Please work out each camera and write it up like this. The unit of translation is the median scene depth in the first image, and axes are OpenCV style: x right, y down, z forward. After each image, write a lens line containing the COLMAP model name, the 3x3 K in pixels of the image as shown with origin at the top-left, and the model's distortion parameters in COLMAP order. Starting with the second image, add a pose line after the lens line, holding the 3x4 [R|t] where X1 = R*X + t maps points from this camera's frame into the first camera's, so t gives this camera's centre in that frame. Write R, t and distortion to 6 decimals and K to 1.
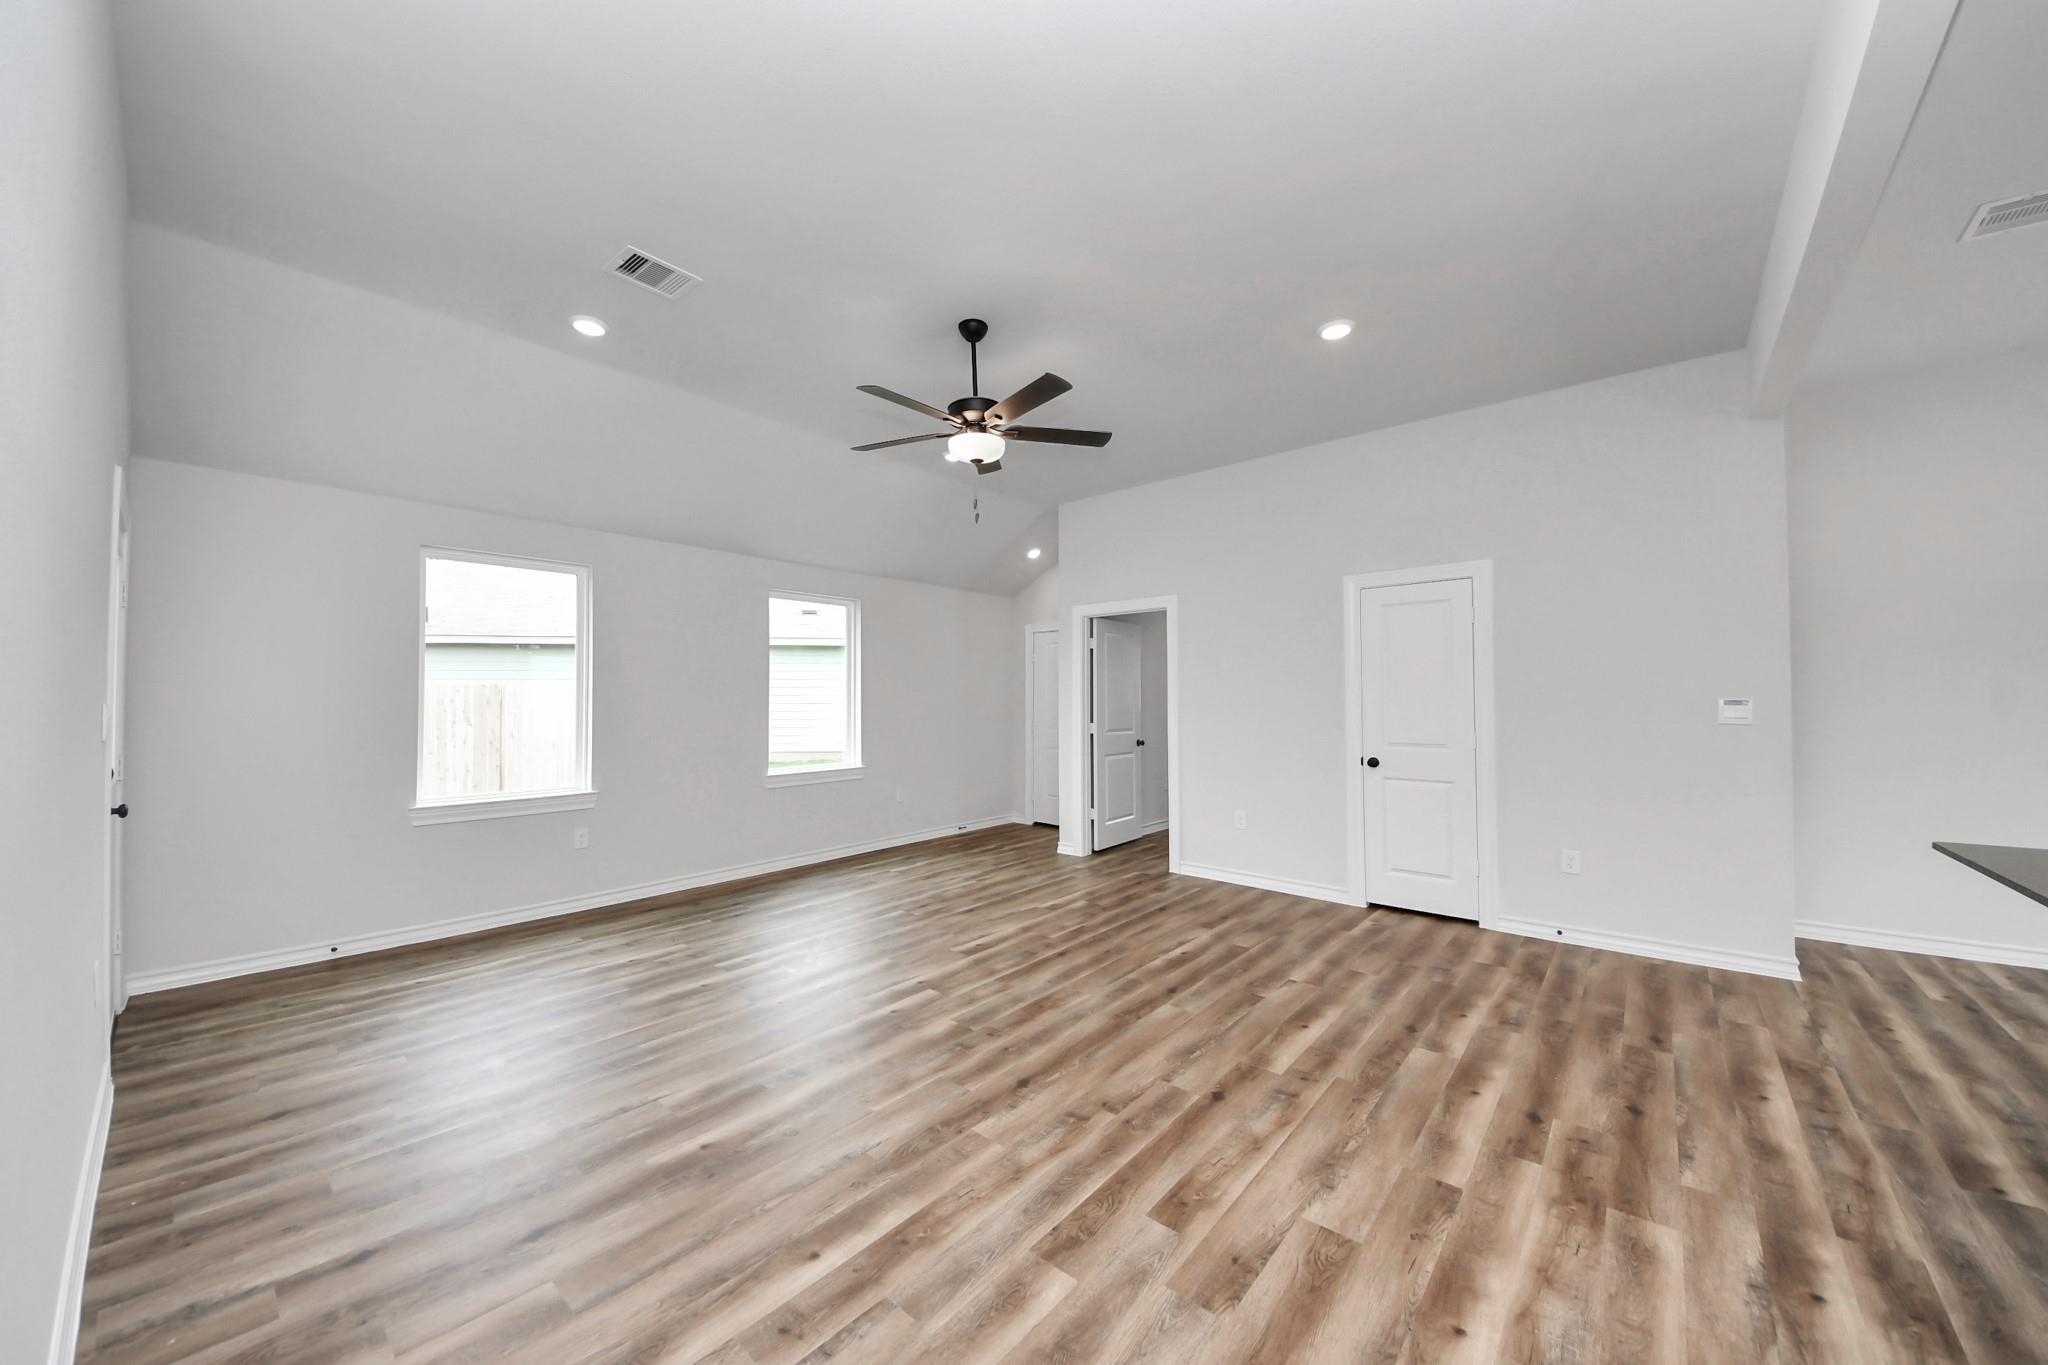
lens RADIAL K [[732.3, 0, 1023.5], [0, 732.3, 669.4], [0, 0, 1]] dist [0.008933, -0.007353]
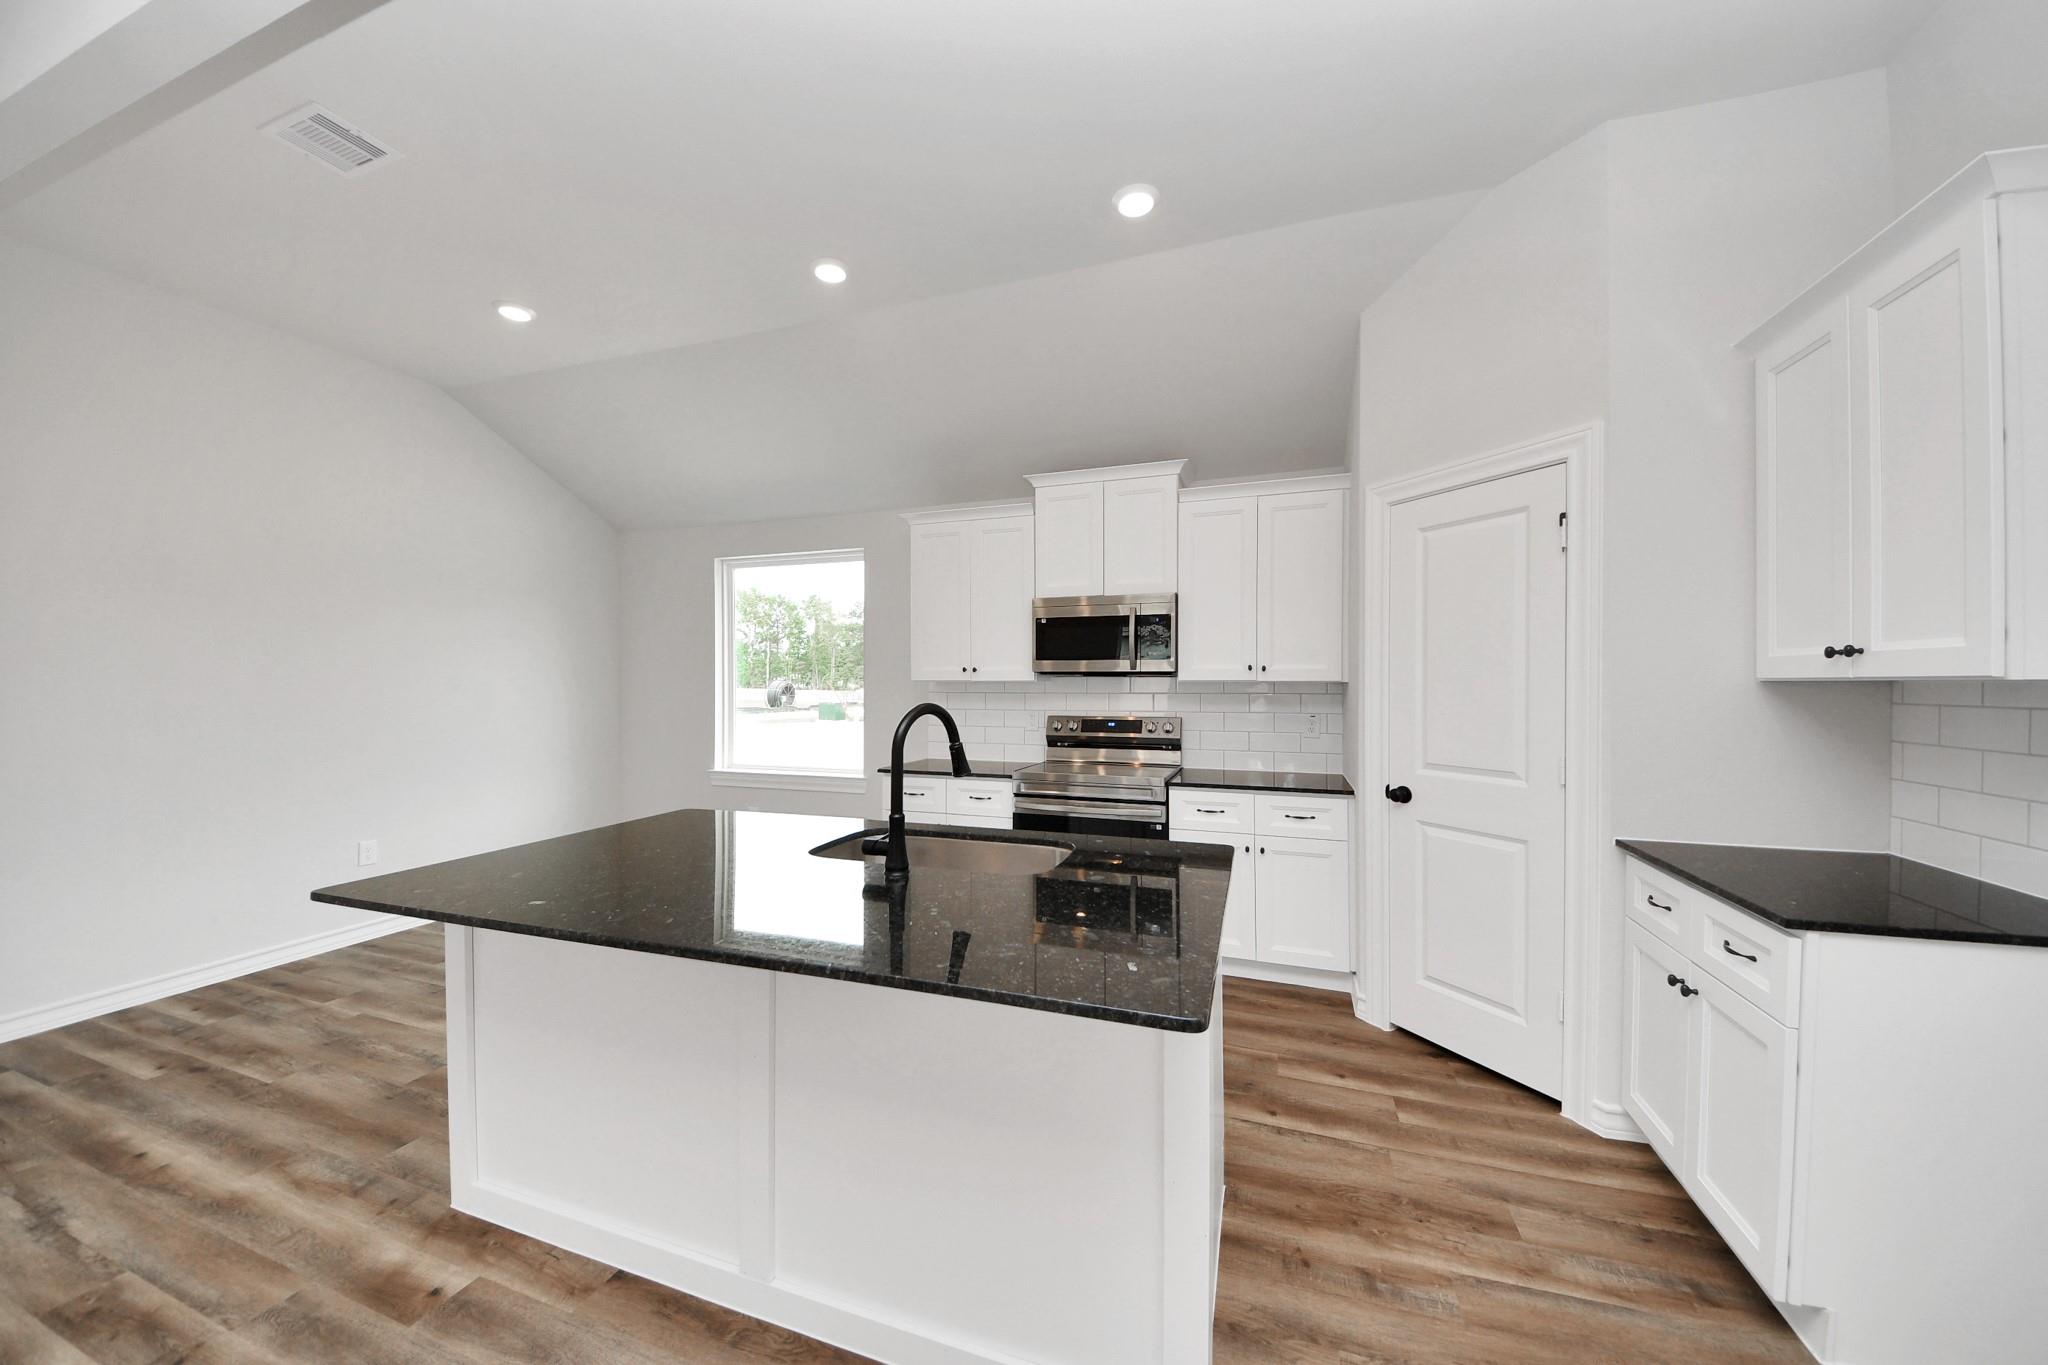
lens RADIAL K [[732.3, 0, 1002.0], [0, 732.3, 678.1], [0, 0, 1]] dist [0.008933, -0.007353]
pose [[-0.340871, 0.006173, 0.940090, 0.214055], [-0.037923, 0.999074, -0.020311, 0.001500], [-0.939345, -0.042575, -0.340321, 0.460128]]
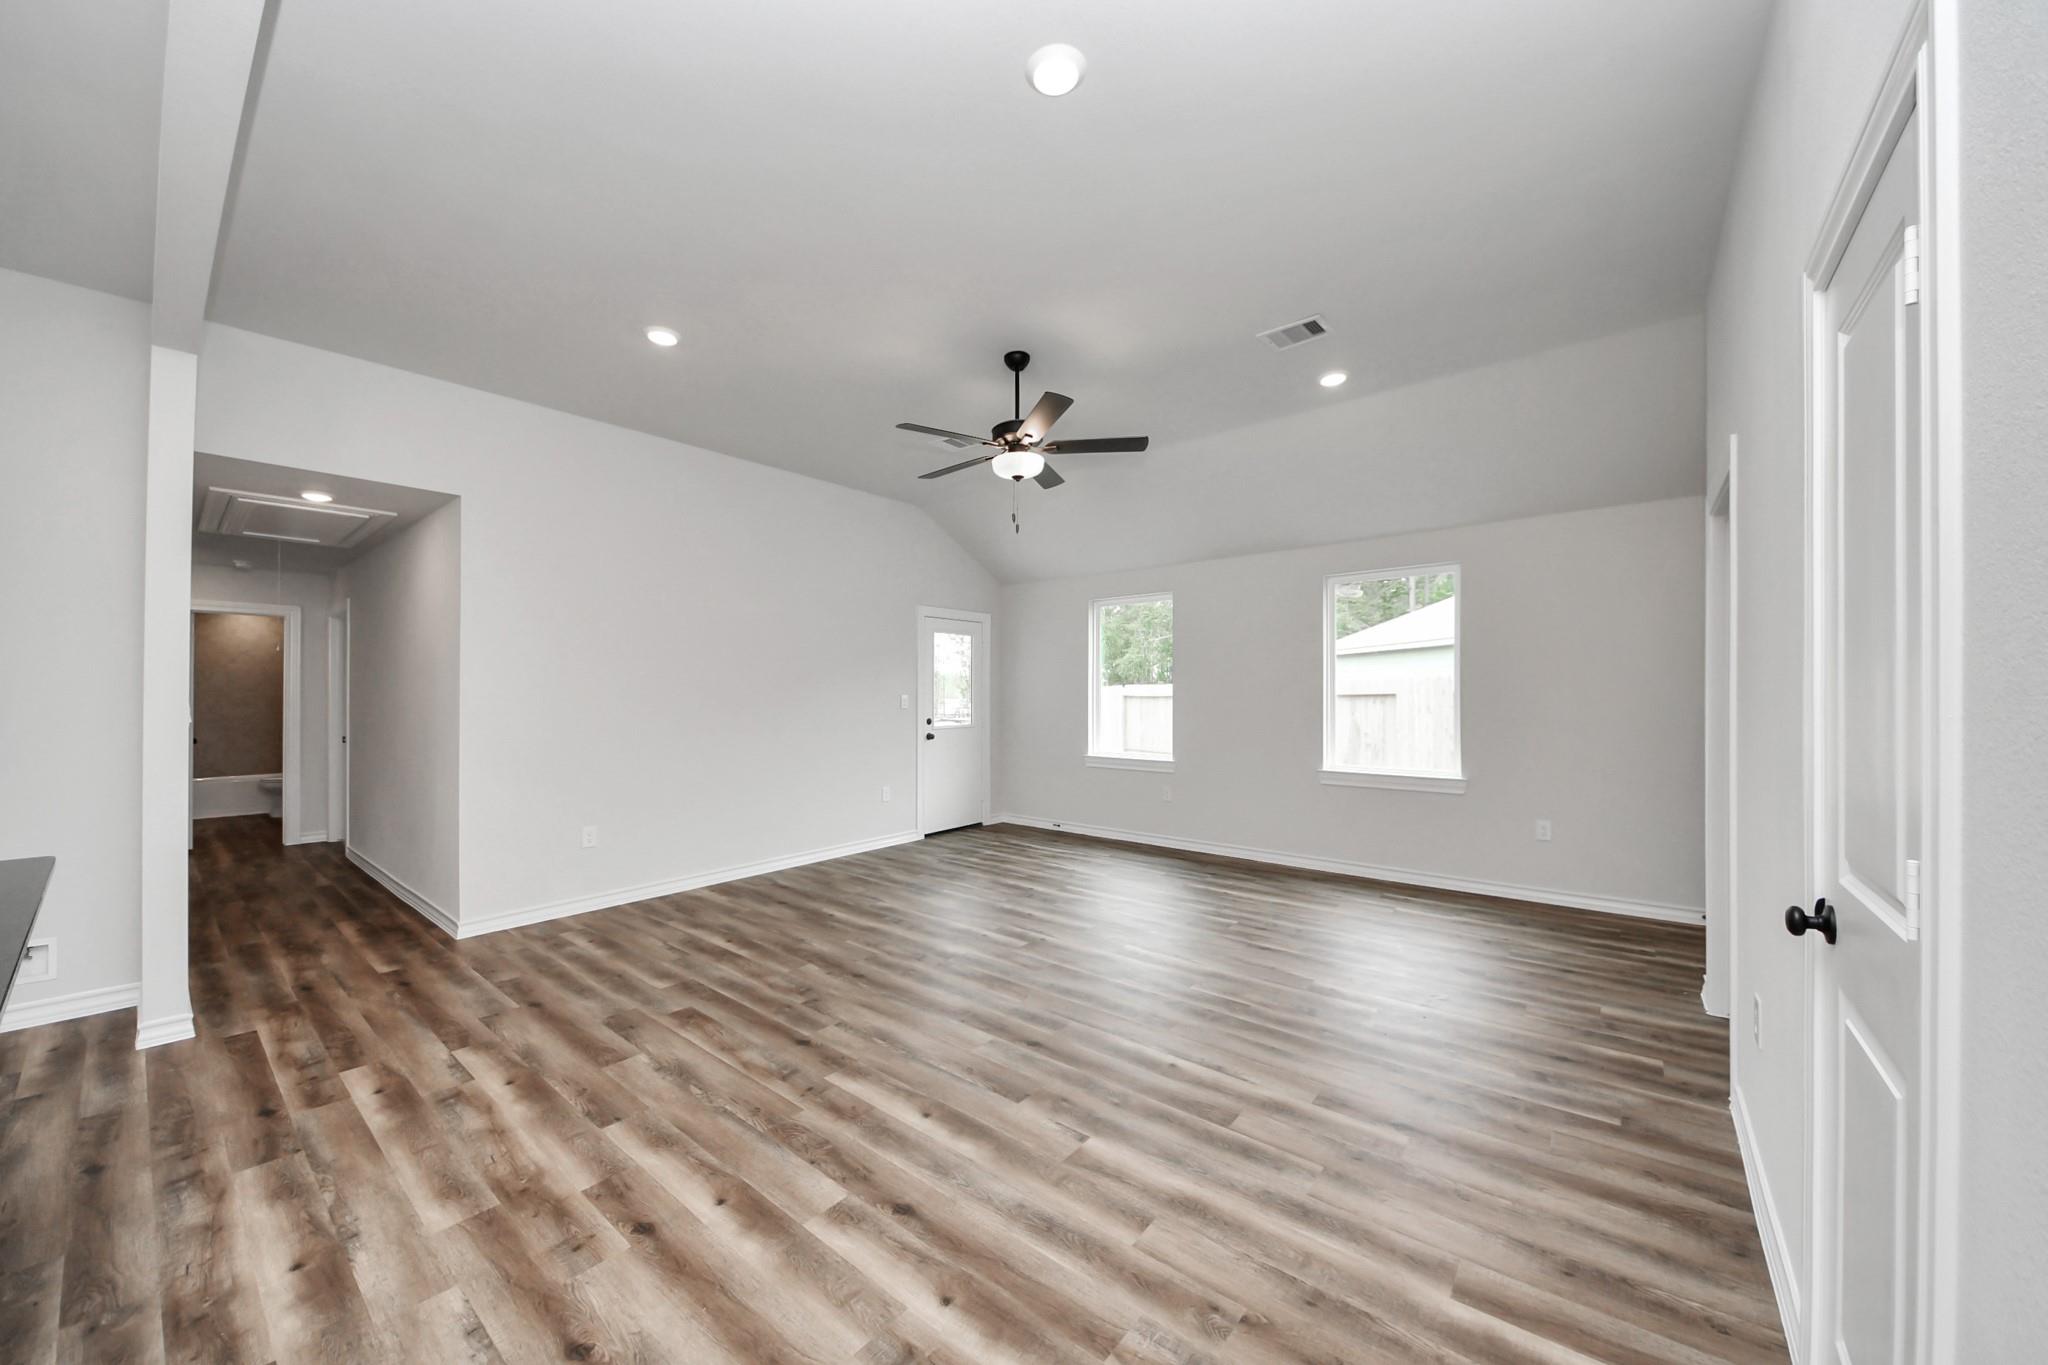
lens RADIAL K [[732.3, 0, 1028.9], [0, 732.3, 683.8], [0, 0, 1]] dist [0.008933, -0.007353]
pose [[0.025507, -0.012458, -0.999597, 1.201898], [0.047552, 0.998806, -0.011235, 0.044490], [0.998543, -0.047246, 0.026069, 1.137186]]
